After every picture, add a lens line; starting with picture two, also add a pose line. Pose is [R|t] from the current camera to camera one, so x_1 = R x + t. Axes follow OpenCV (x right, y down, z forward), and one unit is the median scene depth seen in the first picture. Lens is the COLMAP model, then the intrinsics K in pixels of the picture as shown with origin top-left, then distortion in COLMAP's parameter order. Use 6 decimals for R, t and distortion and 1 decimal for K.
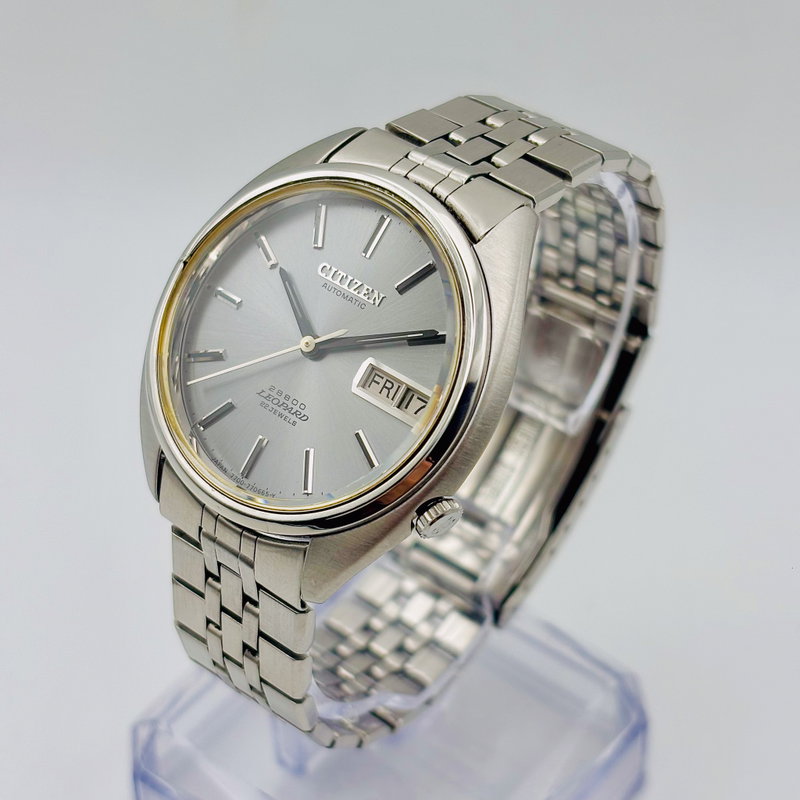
lens RADIAL K [[1738.4, 0, 390.0], [0, 1738.4, 397.5], [0, 0, 1]] dist [0.334136, 0.000000]
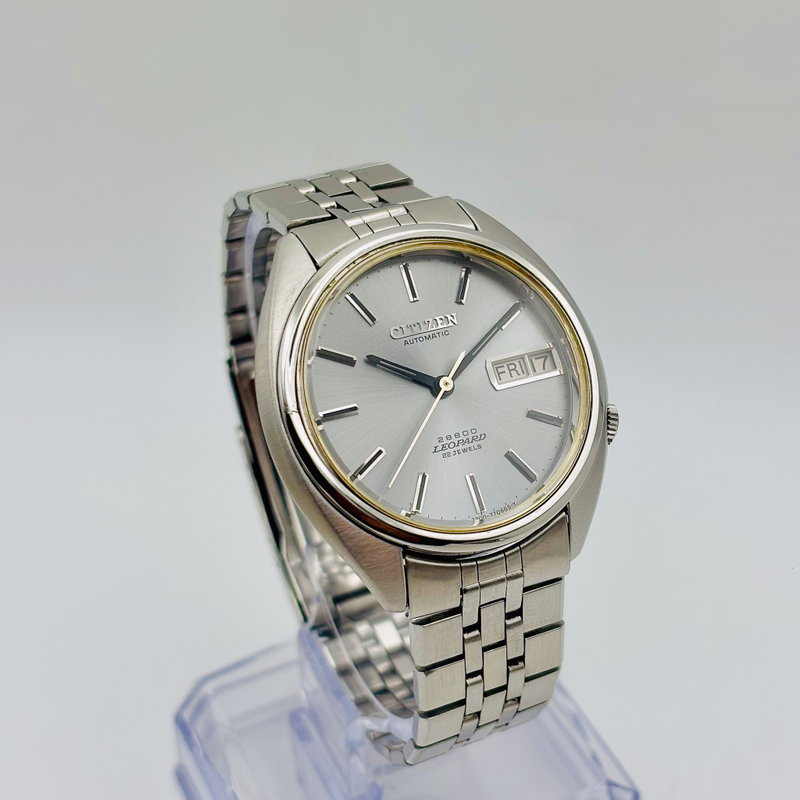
lens RADIAL K [[1738.4, 0, 408.9], [0, 1738.4, 398.0], [0, 0, 1]] dist [0.334136, 0.000000]
pose [[0.438294, -0.535748, 0.721715, -0.851273], [0.599557, 0.772474, 0.209320, -0.266278], [-0.669649, 0.340965, 0.659783, 0.270409]]
